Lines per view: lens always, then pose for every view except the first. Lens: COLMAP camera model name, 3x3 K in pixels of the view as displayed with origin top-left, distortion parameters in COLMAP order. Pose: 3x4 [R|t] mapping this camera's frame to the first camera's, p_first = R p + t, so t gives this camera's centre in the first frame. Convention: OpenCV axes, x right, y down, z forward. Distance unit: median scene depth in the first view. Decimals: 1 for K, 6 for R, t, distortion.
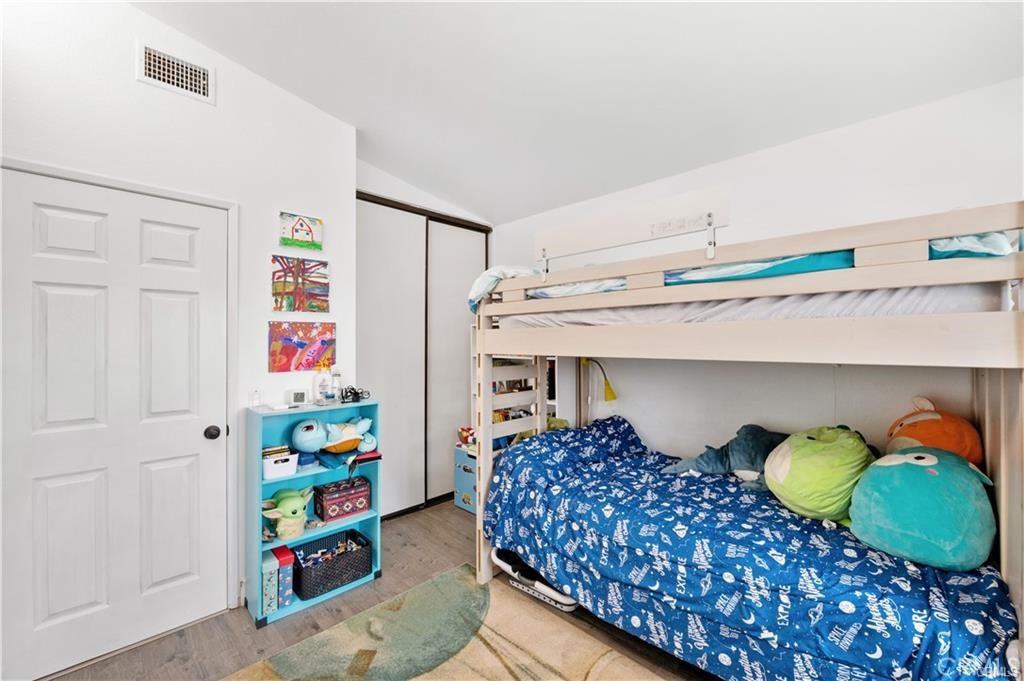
lens RADIAL K [[408.2, 0, 511.8], [0, 408.2, 343.7], [0, 0, 1]] dist [0.000192, -0.000109]
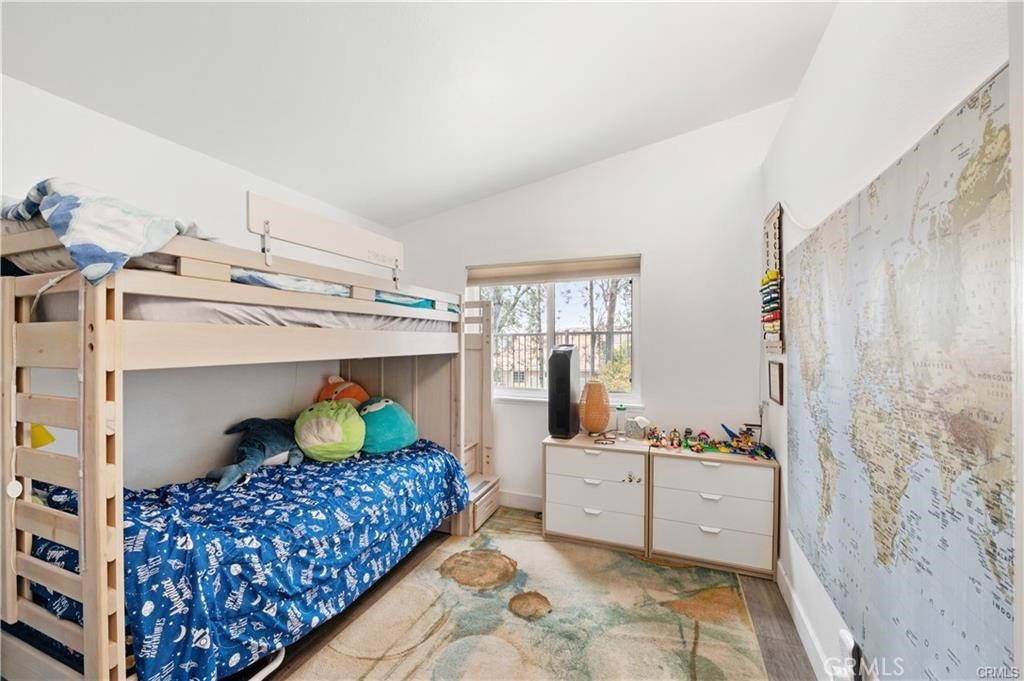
lens RADIAL K [[408.2, 0, 511.8], [0, 408.2, 343.7], [0, 0, 1]] dist [0.000192, -0.000109]
pose [[-0.381339, -0.003857, 0.924427, -0.914534], [0.002915, 0.999981, 0.005375, -0.010811], [-0.924431, 0.004744, -0.381320, 1.005236]]
